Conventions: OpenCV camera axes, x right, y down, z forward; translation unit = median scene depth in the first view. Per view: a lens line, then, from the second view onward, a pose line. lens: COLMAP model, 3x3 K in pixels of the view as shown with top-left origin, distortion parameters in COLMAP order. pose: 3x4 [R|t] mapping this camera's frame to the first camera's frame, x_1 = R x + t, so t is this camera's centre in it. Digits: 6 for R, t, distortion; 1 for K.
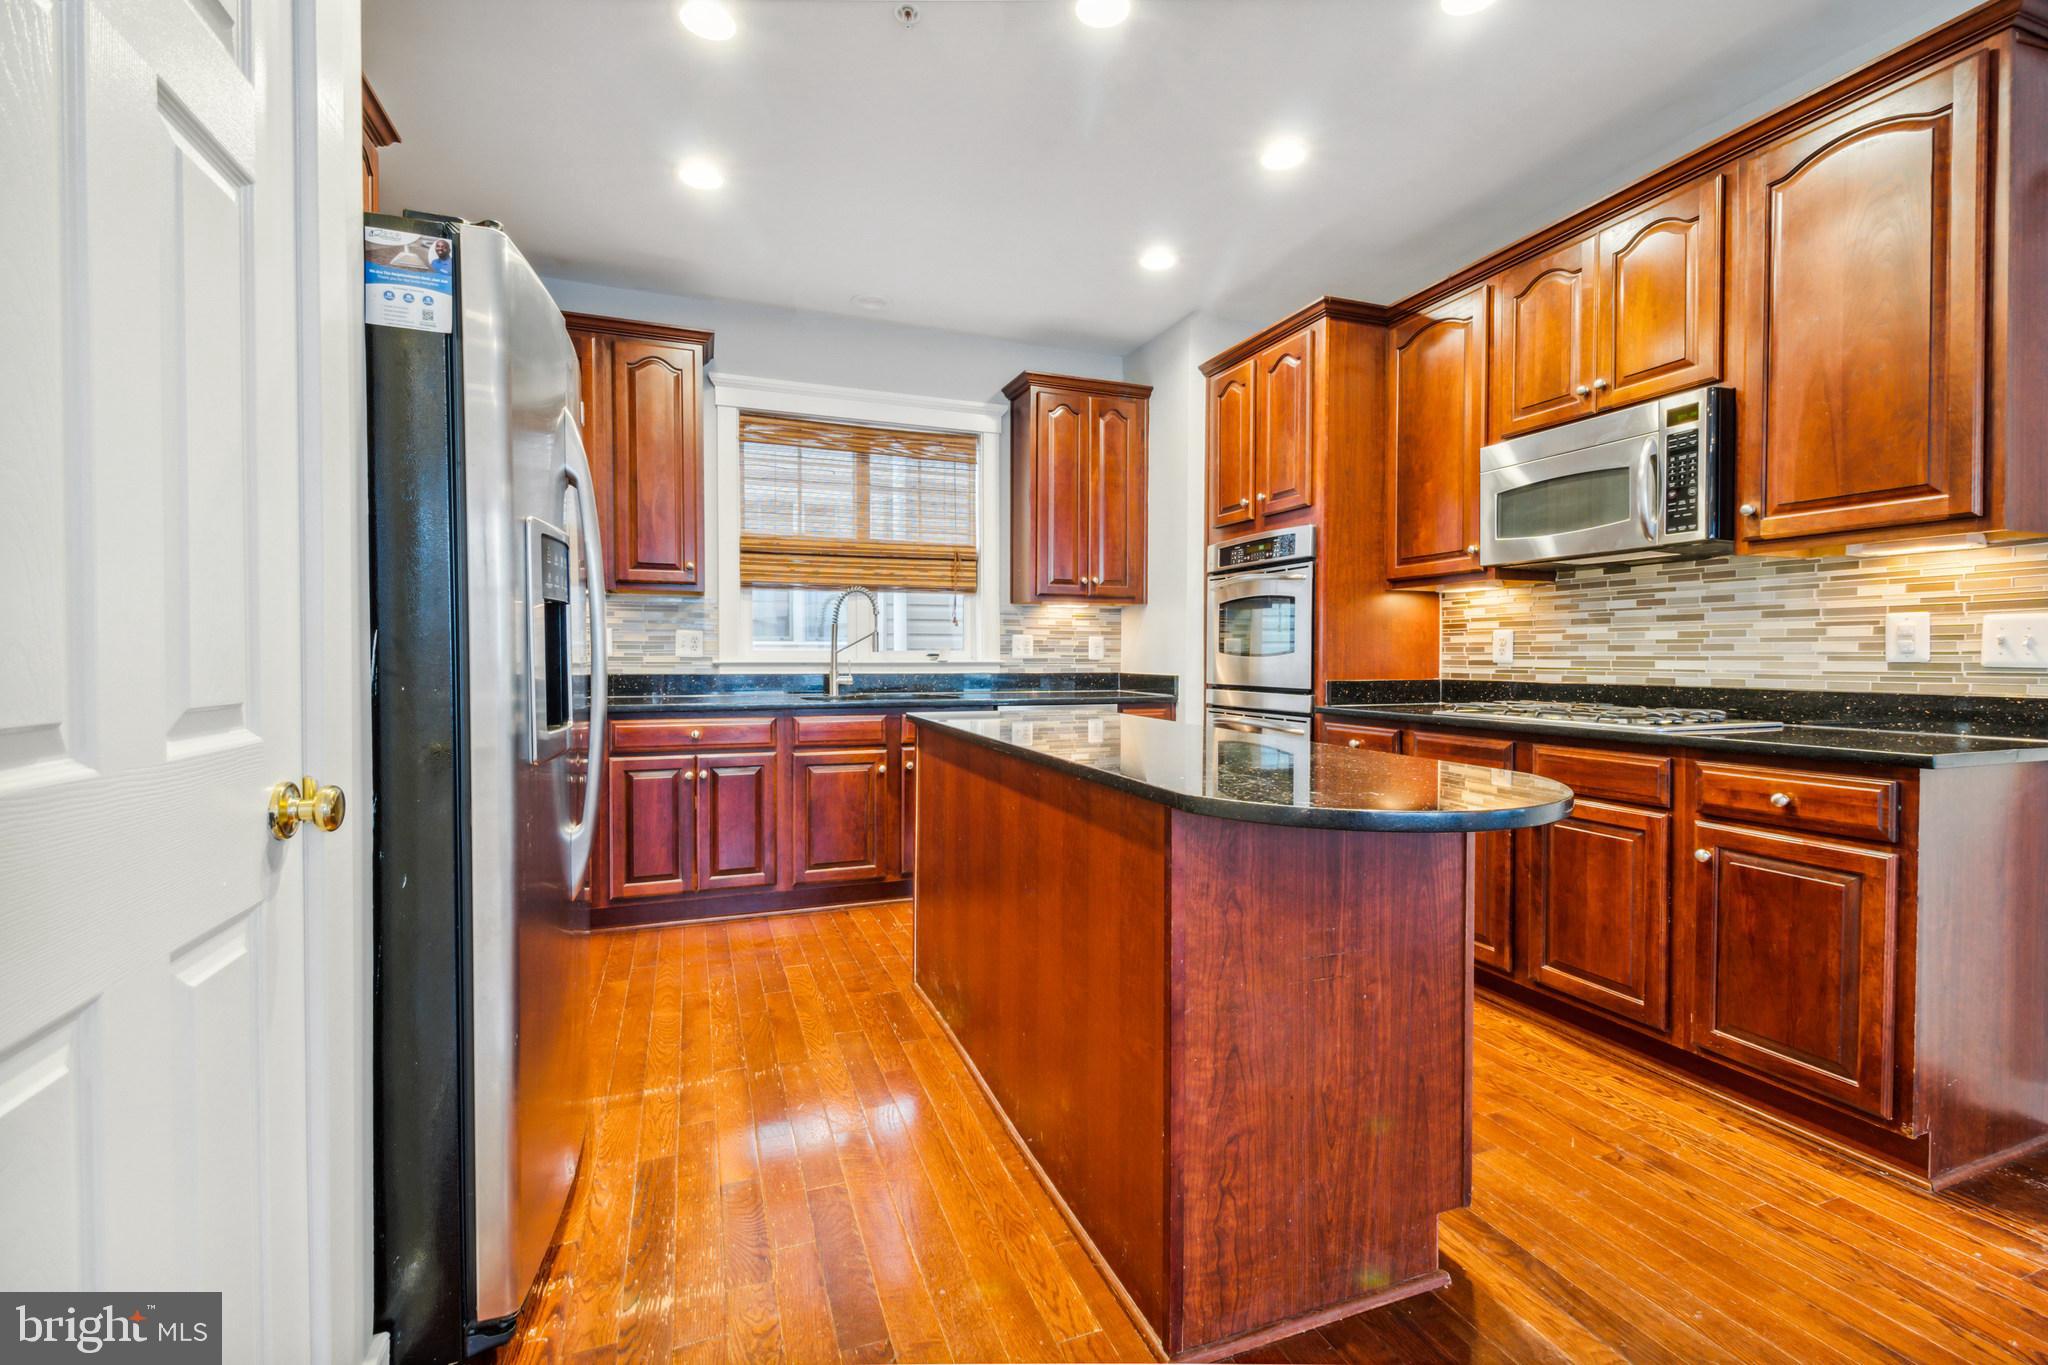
lens RADIAL K [[918.4, 0, 1042.9], [0, 918.4, 676.5], [0, 0, 1]] dist [0.007693, 0.000581]
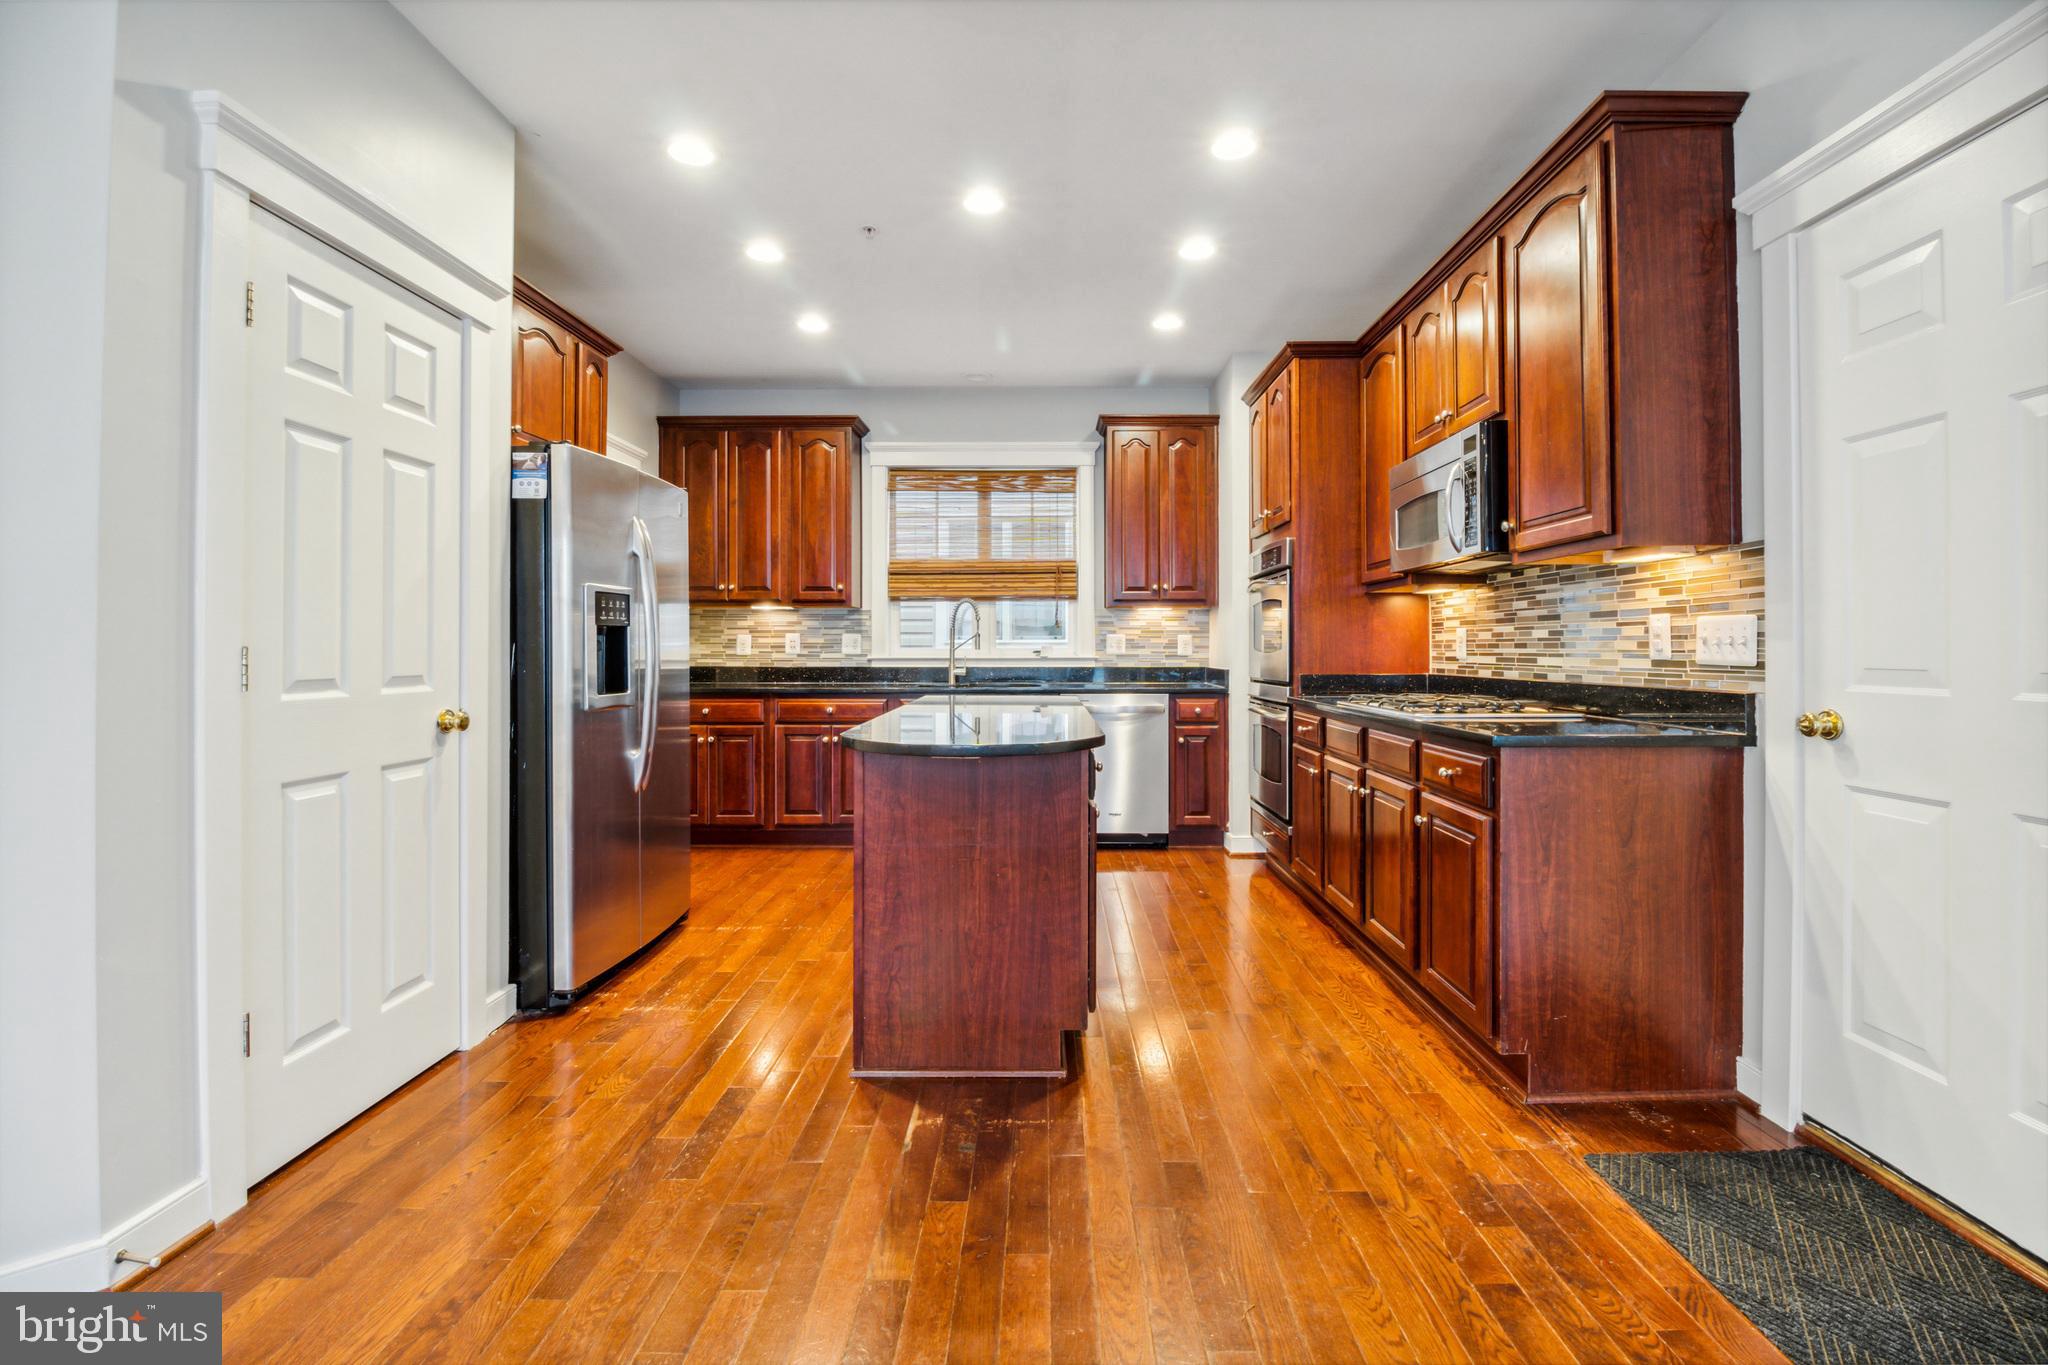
lens RADIAL K [[918.4, 0, 1017.0], [0, 918.4, 652.8], [0, 0, 1]] dist [0.007693, 0.000581]
pose [[0.926521, -0.001386, -0.376240, 0.597373], [-0.005993, 0.999812, -0.018442, 0.000887], [0.376195, 0.019342, 0.926339, -0.268297]]
